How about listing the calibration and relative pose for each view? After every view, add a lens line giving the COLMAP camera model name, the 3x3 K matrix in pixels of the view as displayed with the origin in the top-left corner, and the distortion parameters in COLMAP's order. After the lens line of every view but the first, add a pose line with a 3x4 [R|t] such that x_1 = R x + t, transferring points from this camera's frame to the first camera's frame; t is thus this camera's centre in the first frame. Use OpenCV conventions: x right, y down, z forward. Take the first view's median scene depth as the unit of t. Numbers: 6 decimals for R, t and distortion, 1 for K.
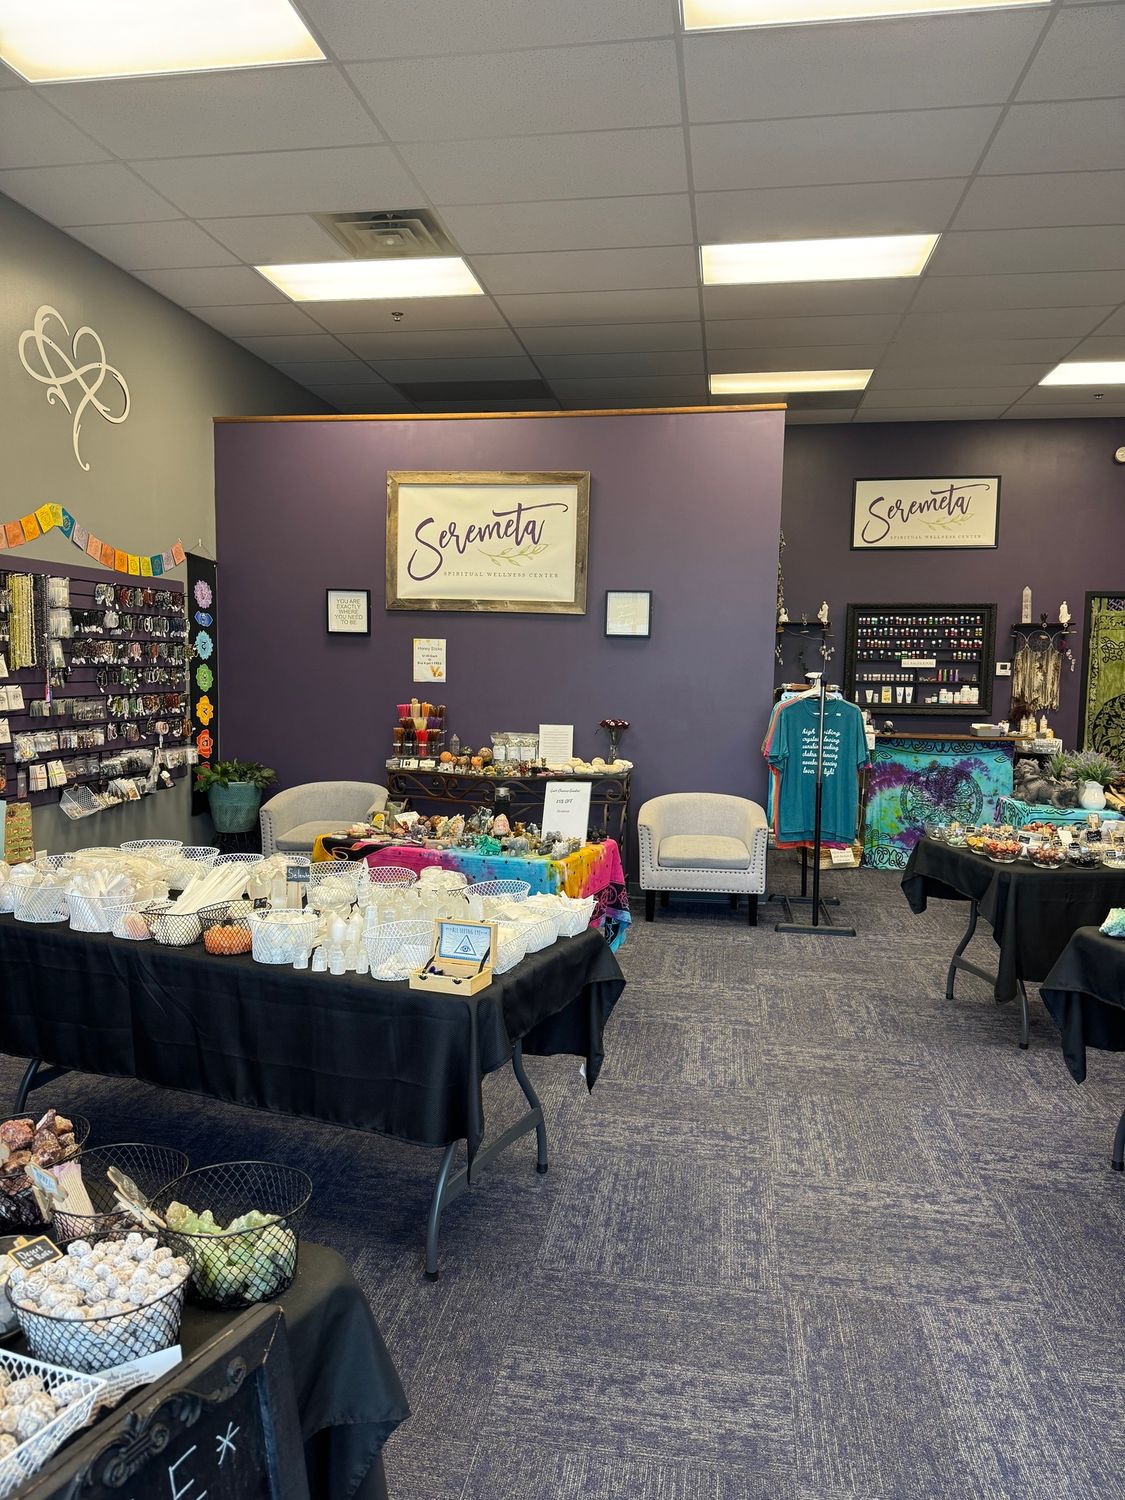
lens RADIAL K [[1050.1, 0, 560.9], [0, 1050.1, 749.9], [0, 0, 1]] dist [0.083269, -0.095172]
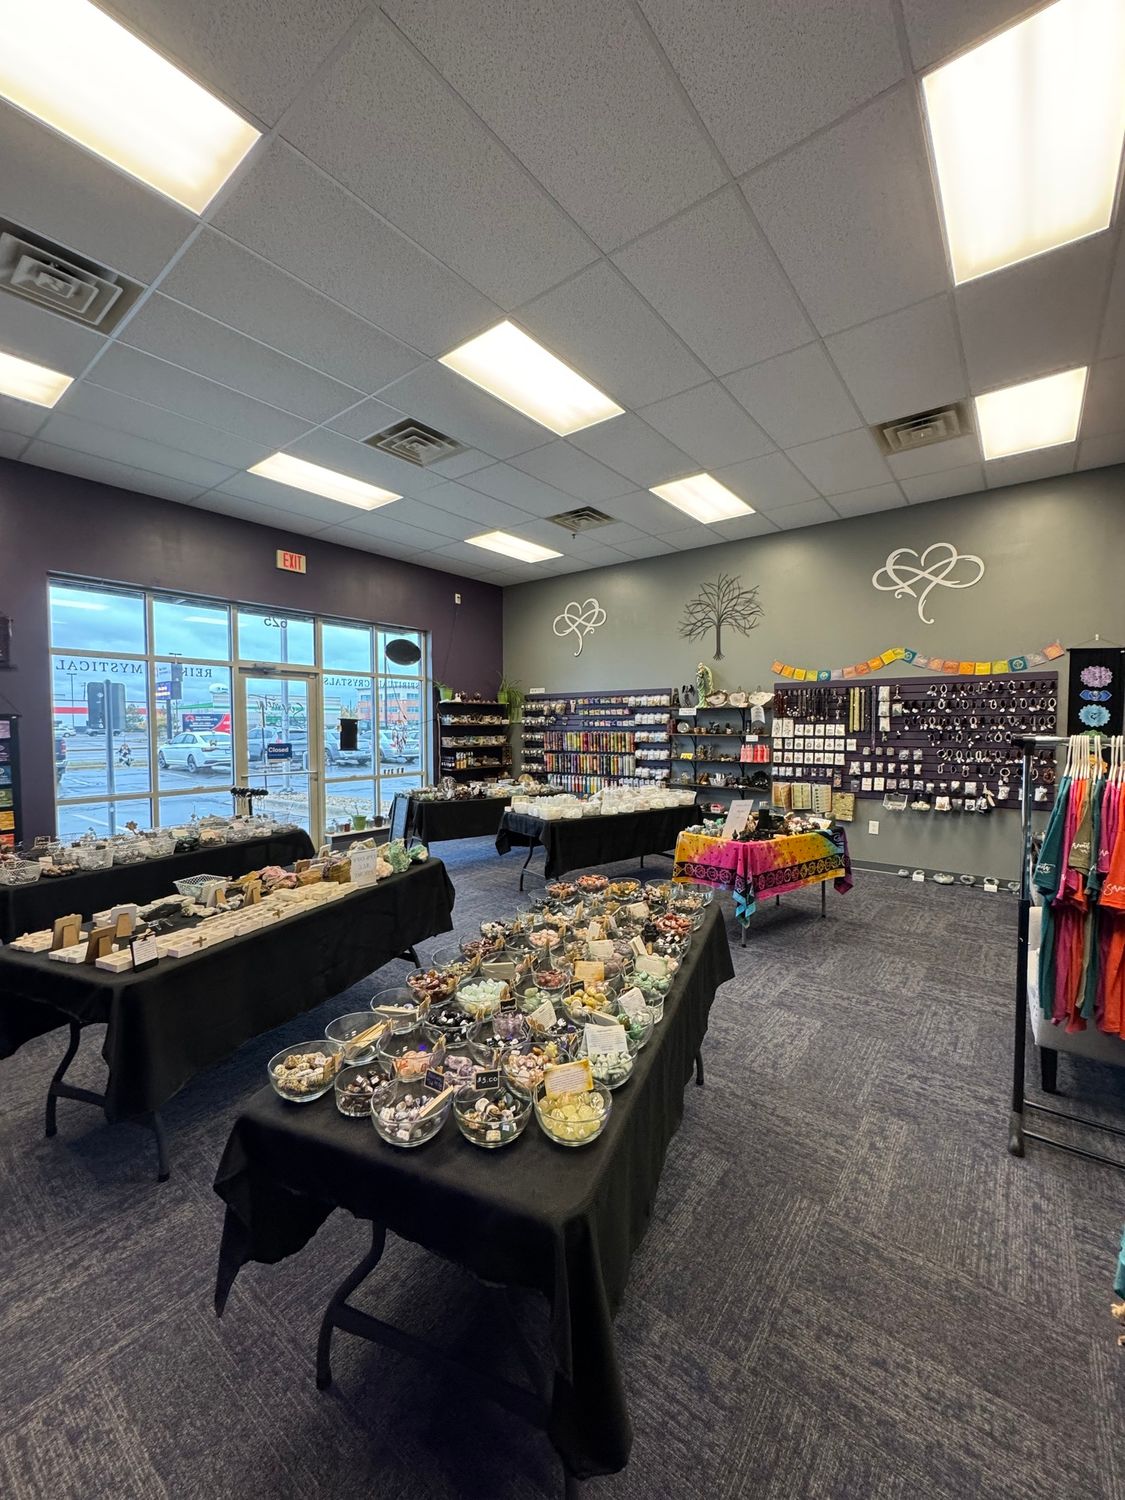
lens RADIAL K [[598.6, 0, 561.4], [0, 598.6, 749.8], [0, 0, 1]] dist [0.003570, 0.000836]
pose [[-0.489012, 0.023782, -0.871953, 0.781613], [-0.076994, 0.994550, 0.070305, -0.073808], [0.868872, 0.101515, -0.484516, 1.001896]]
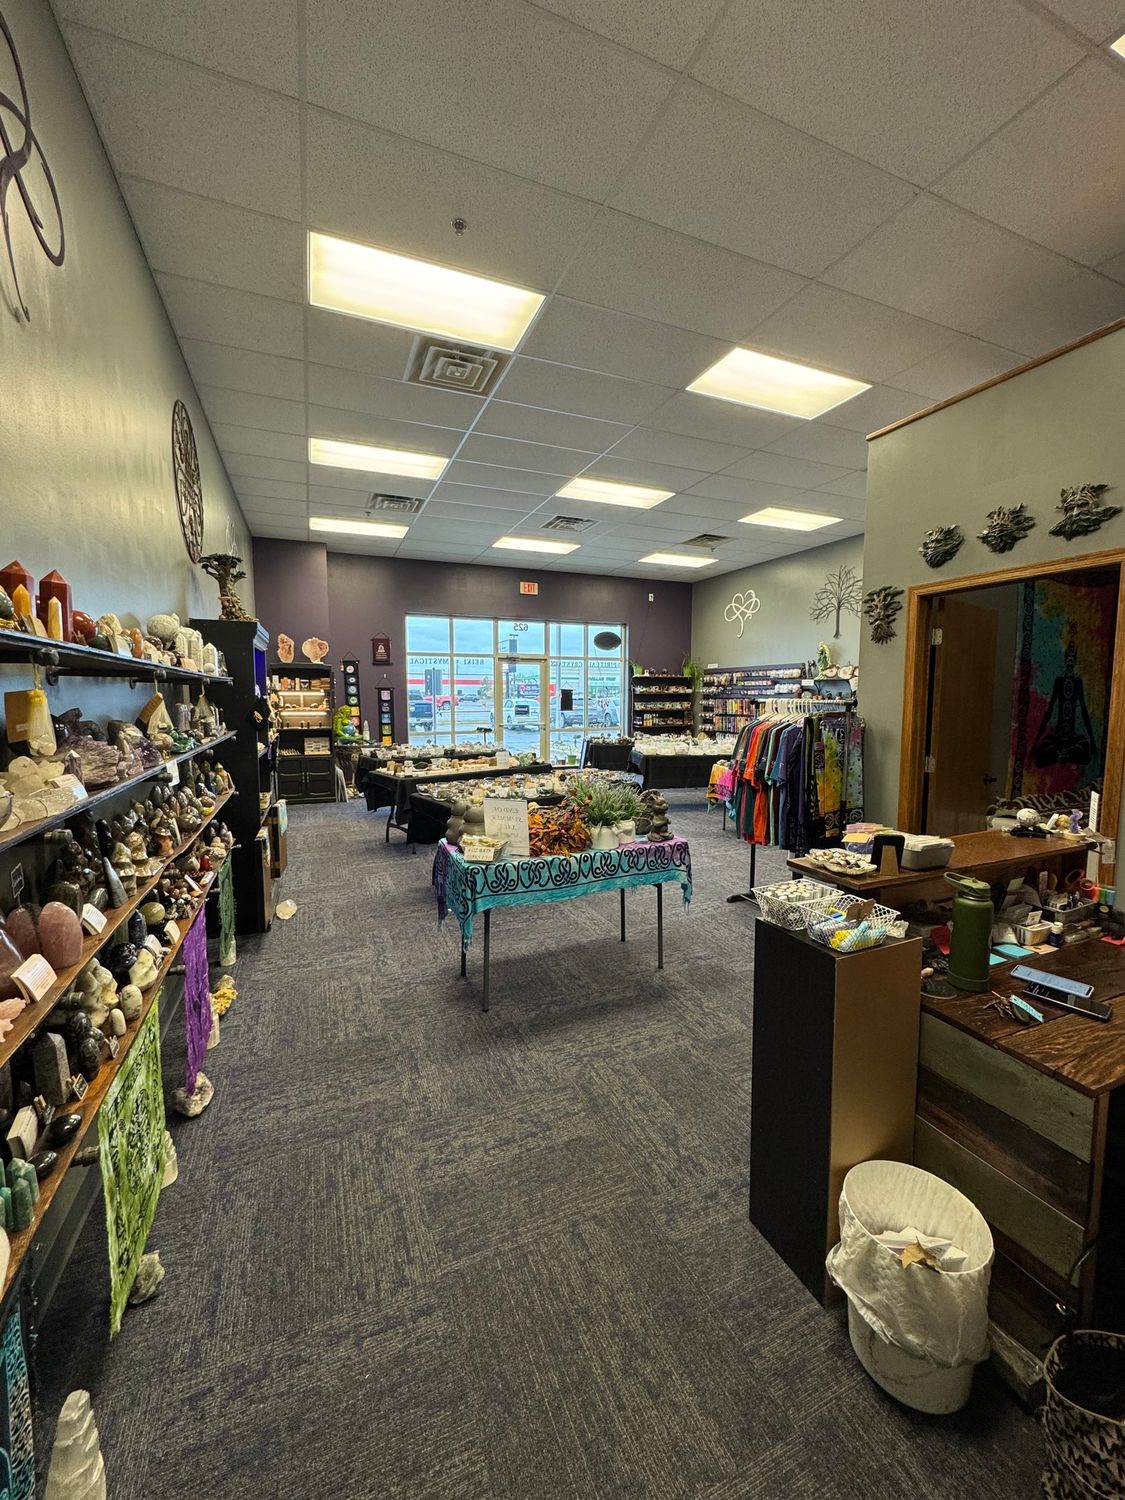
lens RADIAL K [[598.6, 0, 563.9], [0, 598.6, 750.7], [0, 0, 1]] dist [0.003570, 0.000836]
pose [[-0.847119, 0.036906, -0.530120, 0.909767], [-0.055320, 0.986041, 0.157046, -0.121330], [0.528516, 0.162363, -0.833252, 1.615105]]
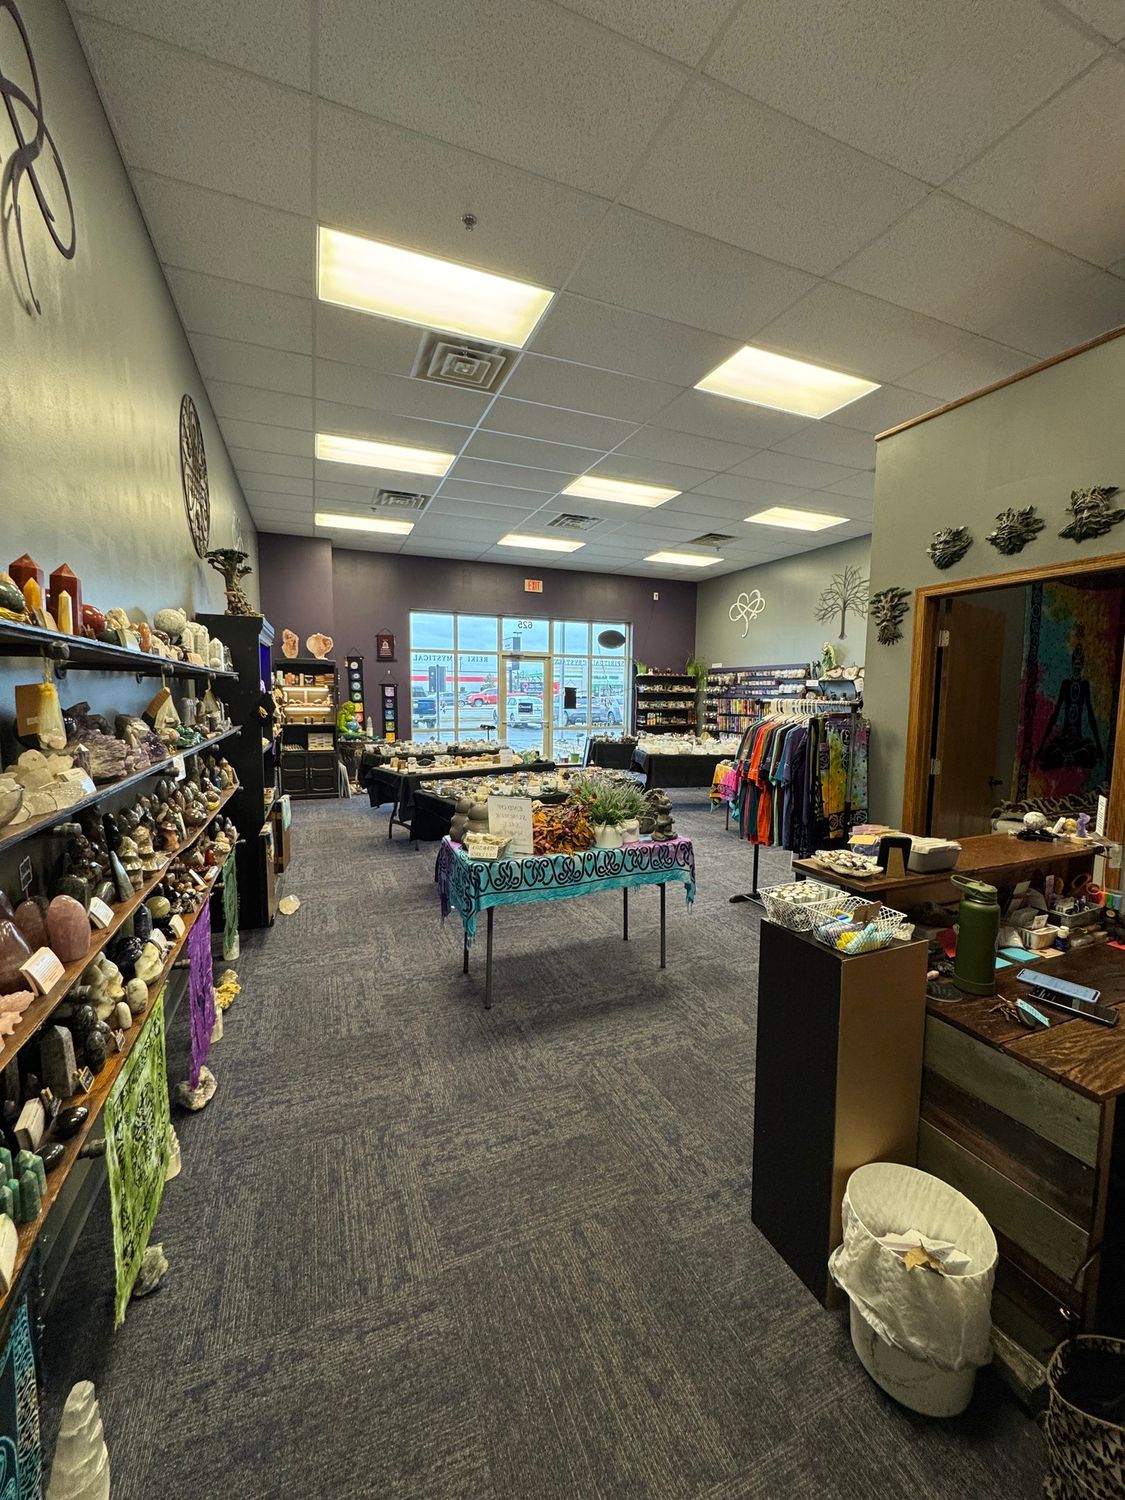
lens RADIAL K [[598.6, 0, 564.0], [0, 598.6, 750.8], [0, 0, 1]] dist [0.003570, 0.000836]
pose [[-0.849468, 0.030117, -0.526781, 0.911559], [-0.064666, 0.984901, 0.160586, -0.121401], [0.523663, 0.170478, -0.834694, 1.613476]]
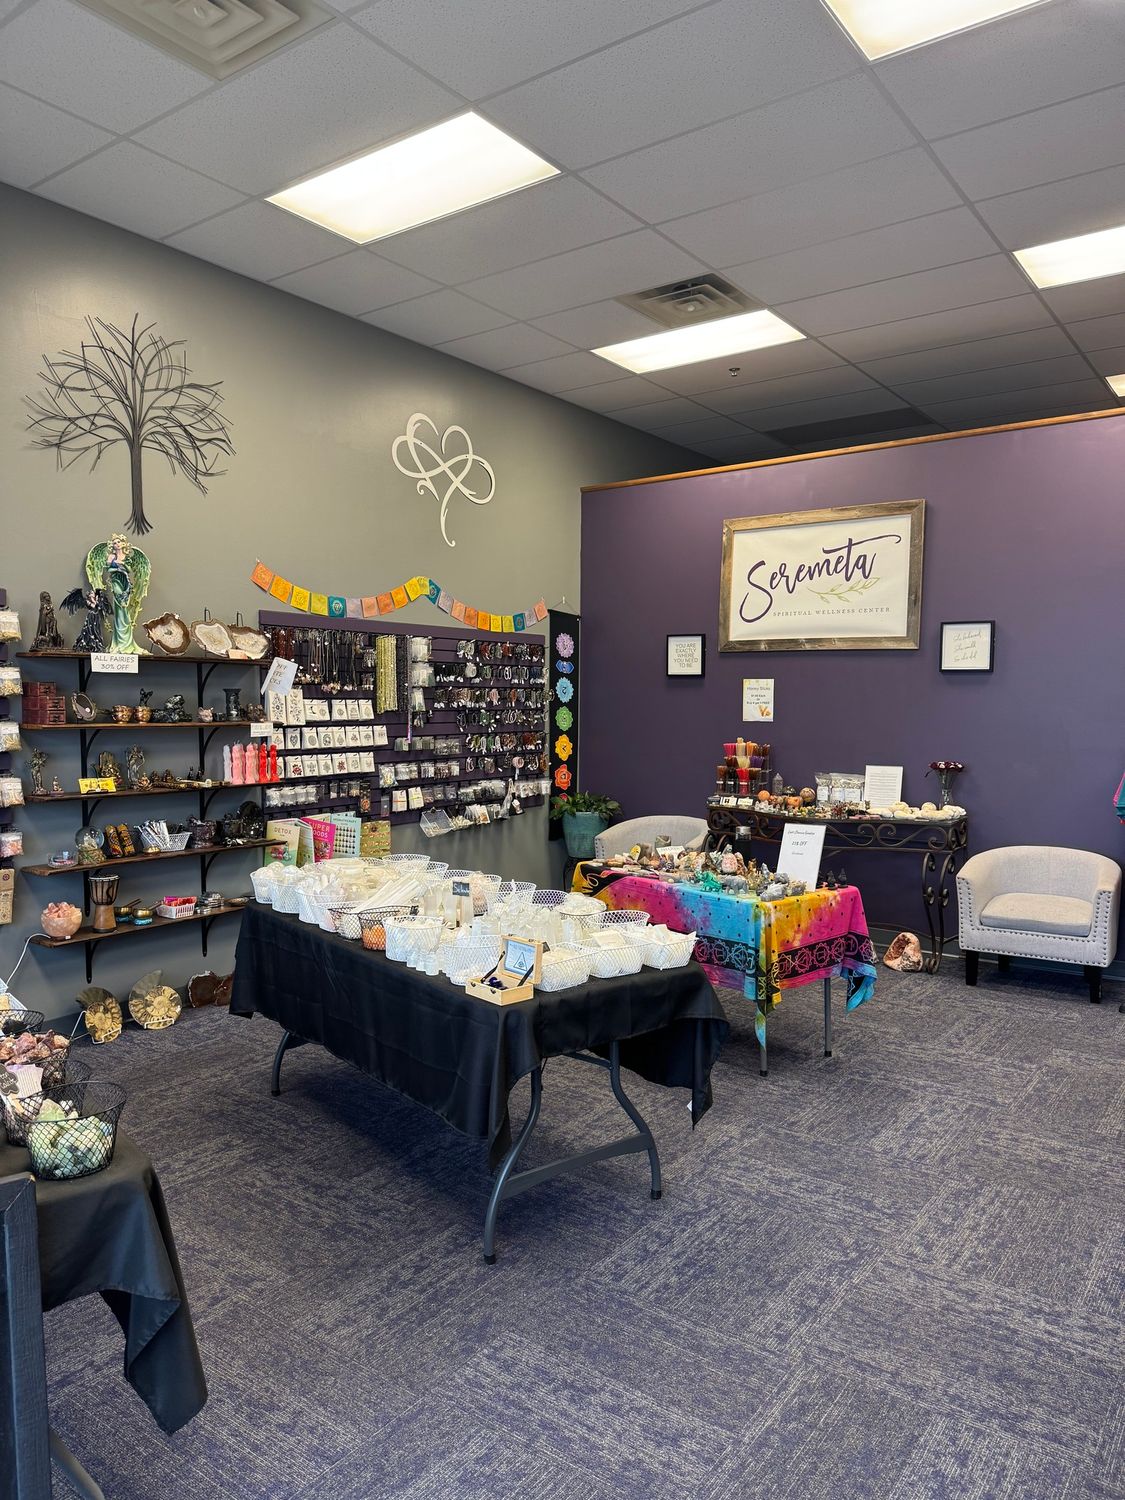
lens RADIAL K [[1050.1, 0, 556.9], [0, 1050.1, 752.6], [0, 0, 1]] dist [0.083269, -0.095172]
pose [[0.887492, 0.012933, -0.460642, 0.213113], [-0.028682, 0.999218, -0.027207, -0.001876], [0.459930, 0.037358, 0.887169, 0.014664]]
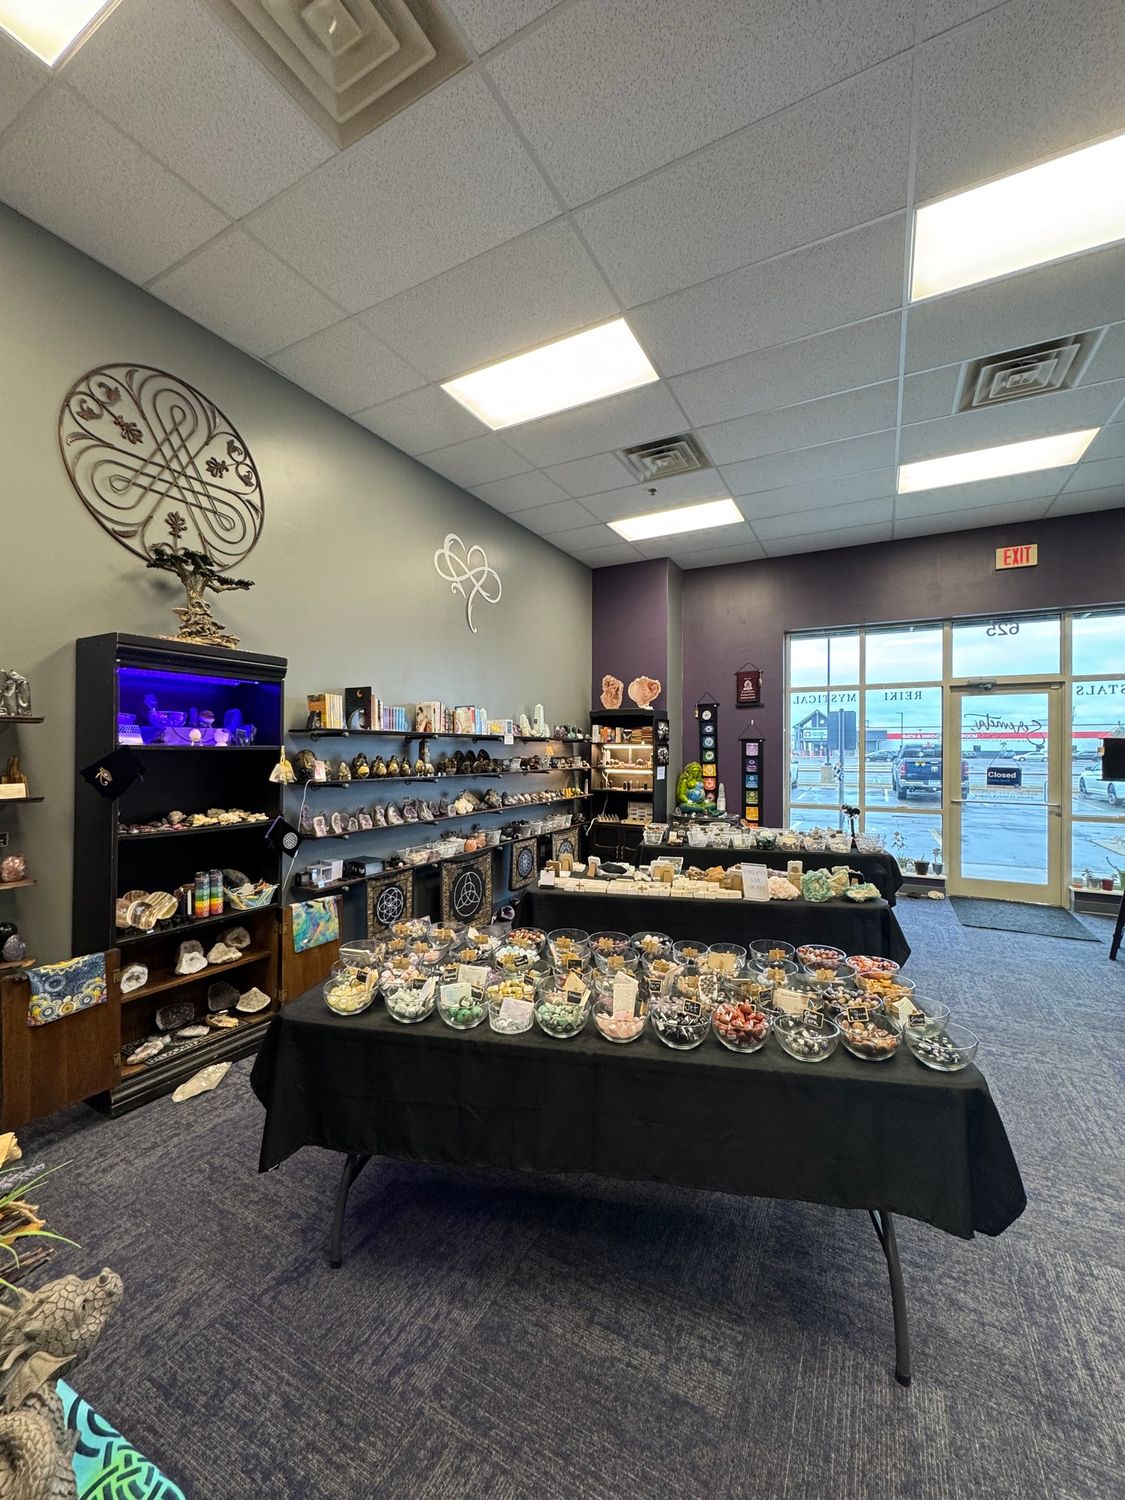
lens RADIAL K [[598.6, 0, 564.5], [0, 598.6, 751.3], [0, 0, 1]] dist [0.003570, 0.000836]
pose [[-0.946616, -0.017832, 0.321870, 0.388346], [0.010518, 0.996229, 0.086125, -0.085895], [-0.322192, 0.084913, -0.942859, 1.166965]]
